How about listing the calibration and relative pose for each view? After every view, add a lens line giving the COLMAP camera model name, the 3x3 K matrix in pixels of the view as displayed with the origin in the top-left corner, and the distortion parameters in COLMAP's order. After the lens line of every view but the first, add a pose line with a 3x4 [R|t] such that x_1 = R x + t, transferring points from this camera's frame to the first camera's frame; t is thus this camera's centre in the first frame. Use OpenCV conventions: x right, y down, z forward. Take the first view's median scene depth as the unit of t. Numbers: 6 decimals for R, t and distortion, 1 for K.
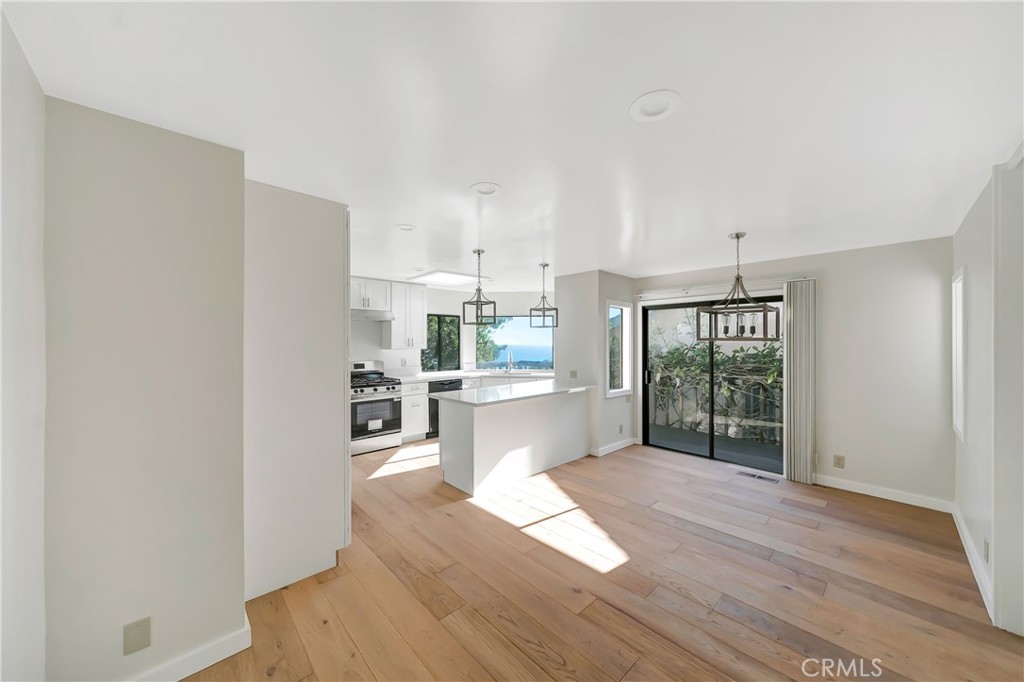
lens RADIAL K [[365.2, 0, 512.0], [0, 365.2, 341.0], [0, 0, 1]] dist [0.001053, 0.000042]
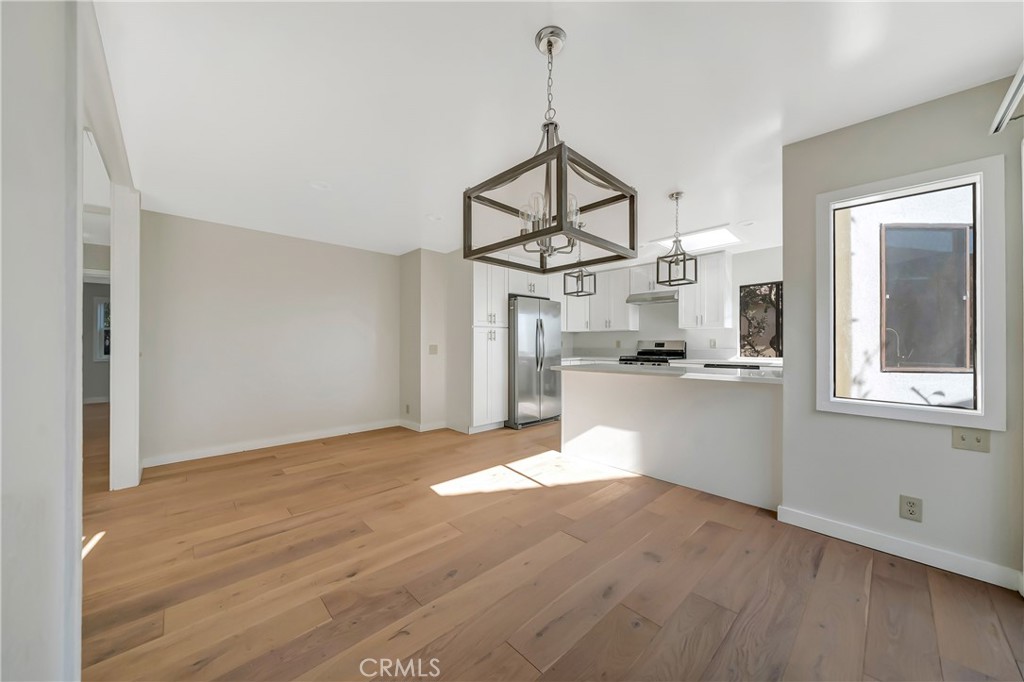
lens RADIAL K [[358.4, 0, 512.0], [0, 358.4, 341.0], [0, 0, 1]] dist [-0.000883, -0.000047]
pose [[0.007201, -0.007615, -0.999945, 0.620954], [-0.005314, 0.999957, -0.007654, 0.065521], [0.999960, 0.005369, 0.007160, 0.538626]]
